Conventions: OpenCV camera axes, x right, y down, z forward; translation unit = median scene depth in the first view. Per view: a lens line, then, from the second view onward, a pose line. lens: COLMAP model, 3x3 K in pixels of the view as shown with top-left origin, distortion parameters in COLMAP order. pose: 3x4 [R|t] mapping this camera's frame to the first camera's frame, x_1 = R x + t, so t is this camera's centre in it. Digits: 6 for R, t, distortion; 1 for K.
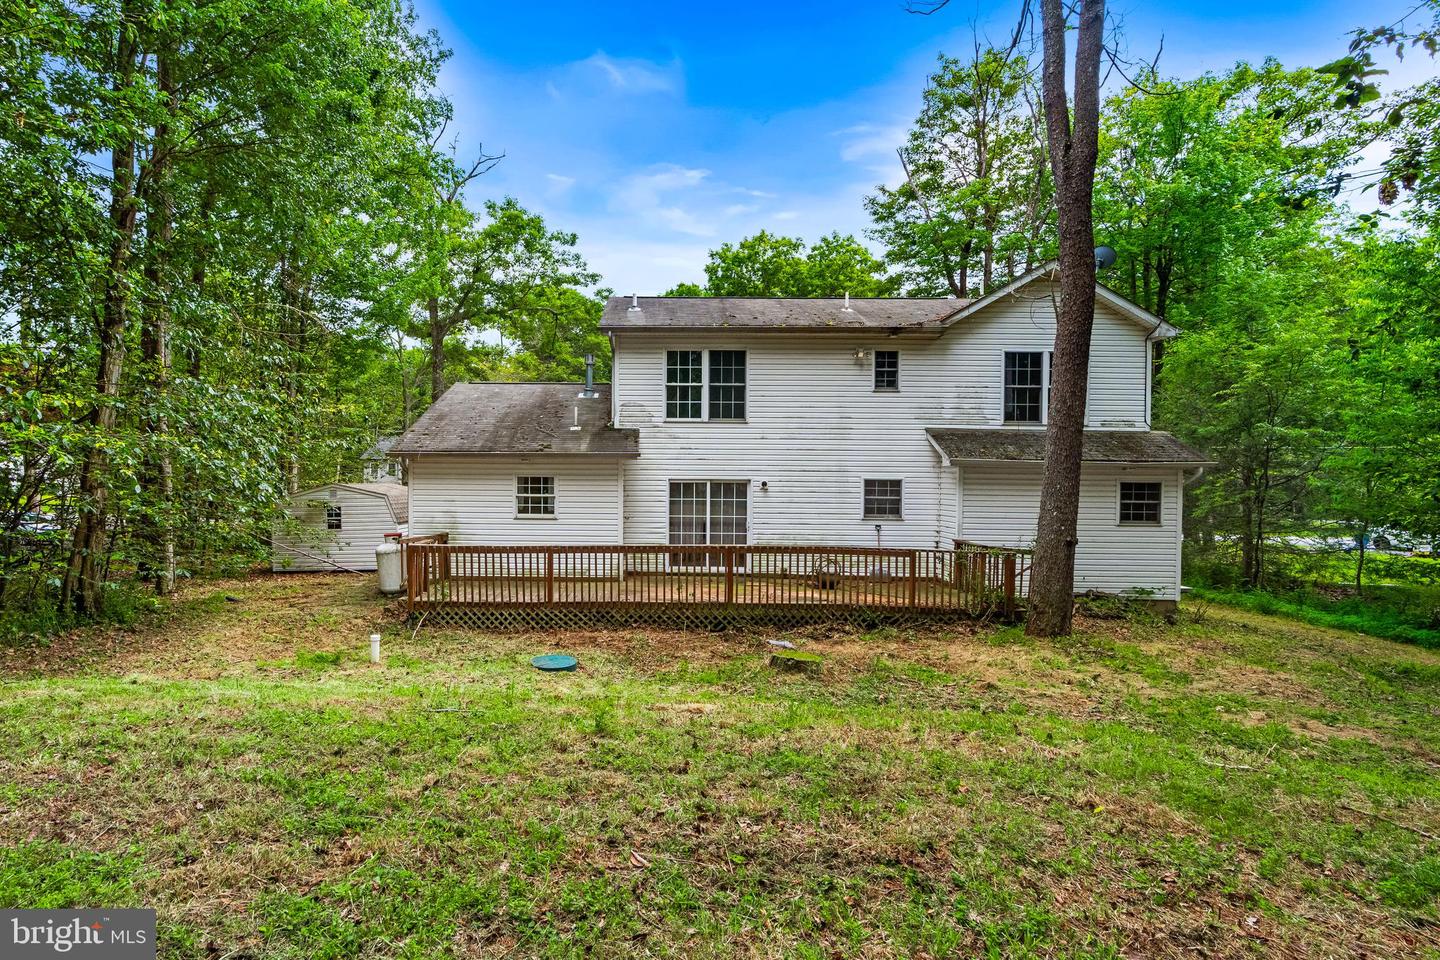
lens RADIAL K [[686.2, 0, 715.6], [0, 686.2, 487.1], [0, 0, 1]] dist [0.001052, 0.000226]
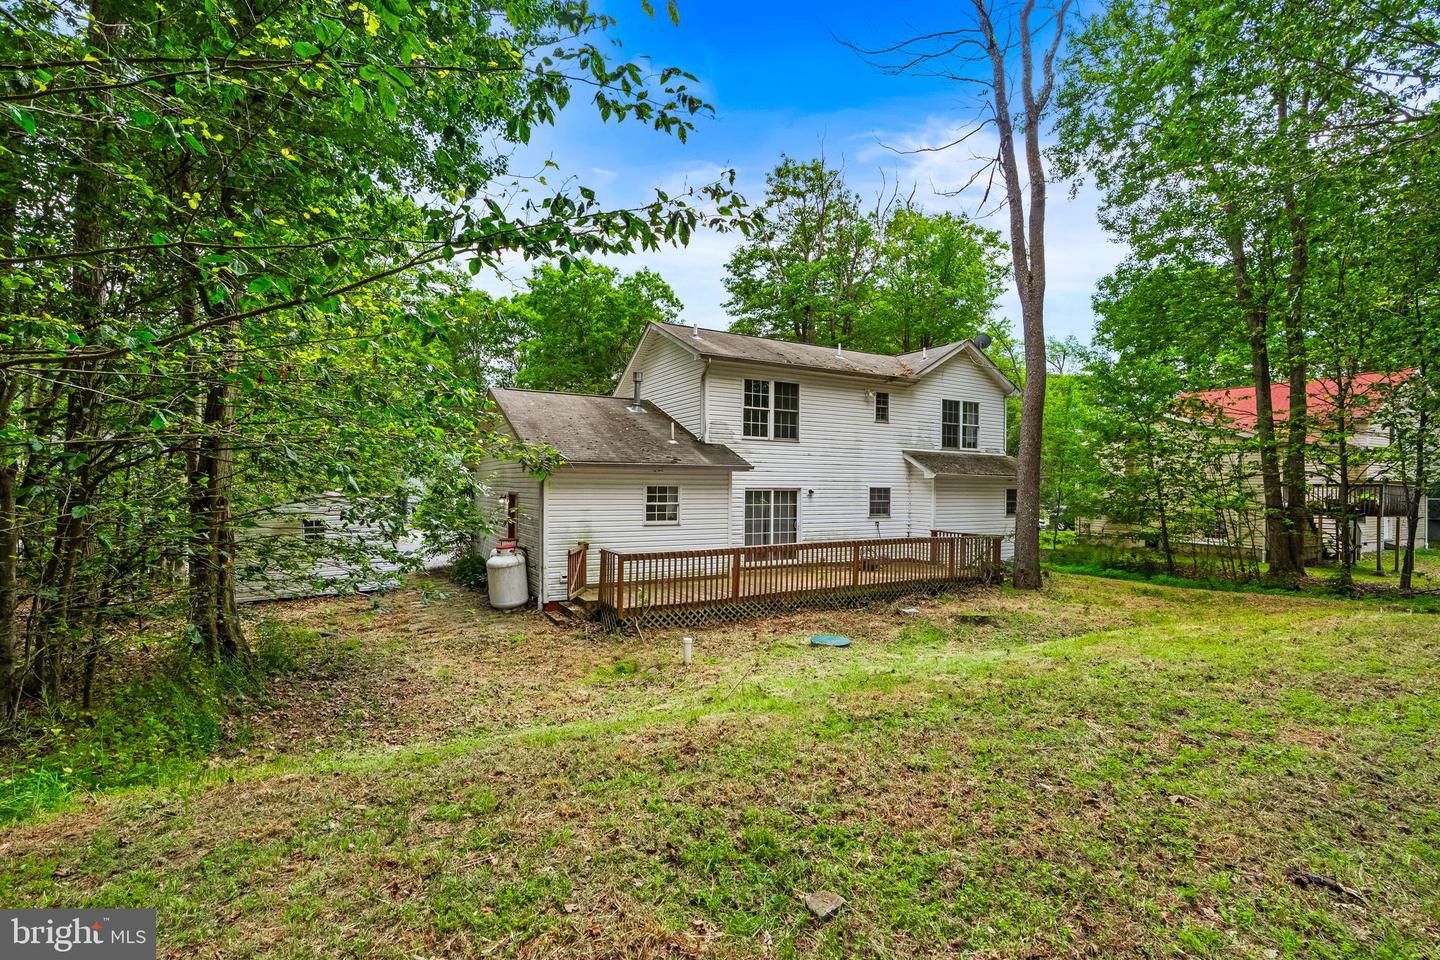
lens RADIAL K [[642.0, 0, 712.4], [0, 642.0, 481.3], [0, 0, 1]] dist [-0.001994, -0.000052]
pose [[0.862599, 0.001390, 0.505887, -0.676978], [0.006086, 0.999895, -0.013124, -0.009264], [-0.505852, 0.014400, 0.862500, 0.082074]]
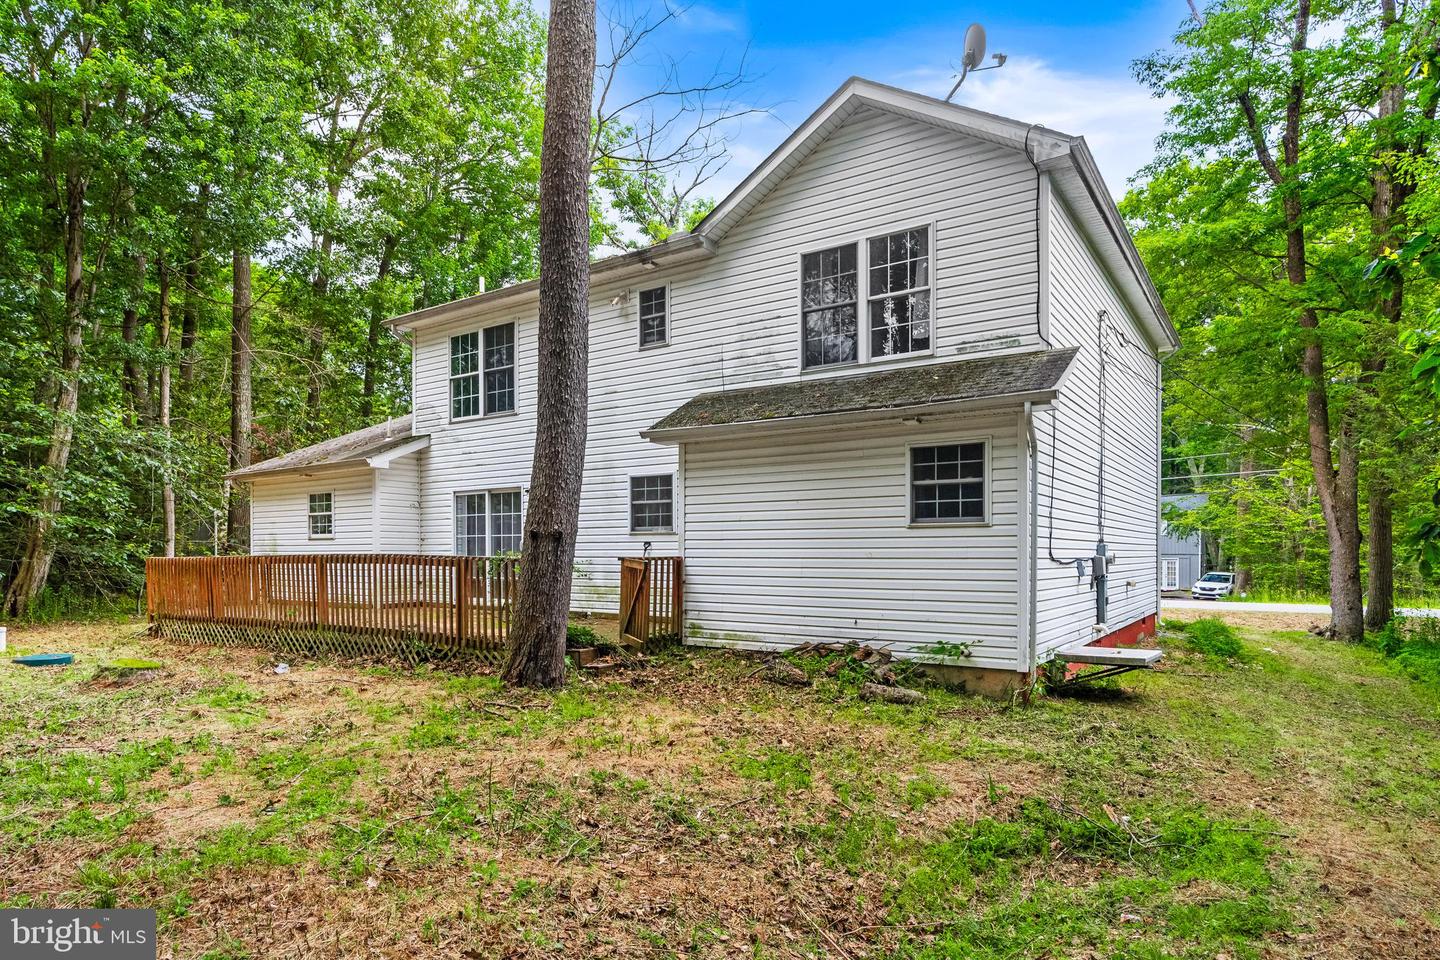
lens RADIAL K [[860.3, 0, 725.8], [0, 860.3, 554.9], [0, 0, 1]] dist [0.007901, 0.000302]
pose [[0.827666, -0.012368, -0.561085, 0.791803], [0.008744, 0.999920, -0.009142, 0.077303], [0.561153, 0.002660, 0.827708, 0.325249]]
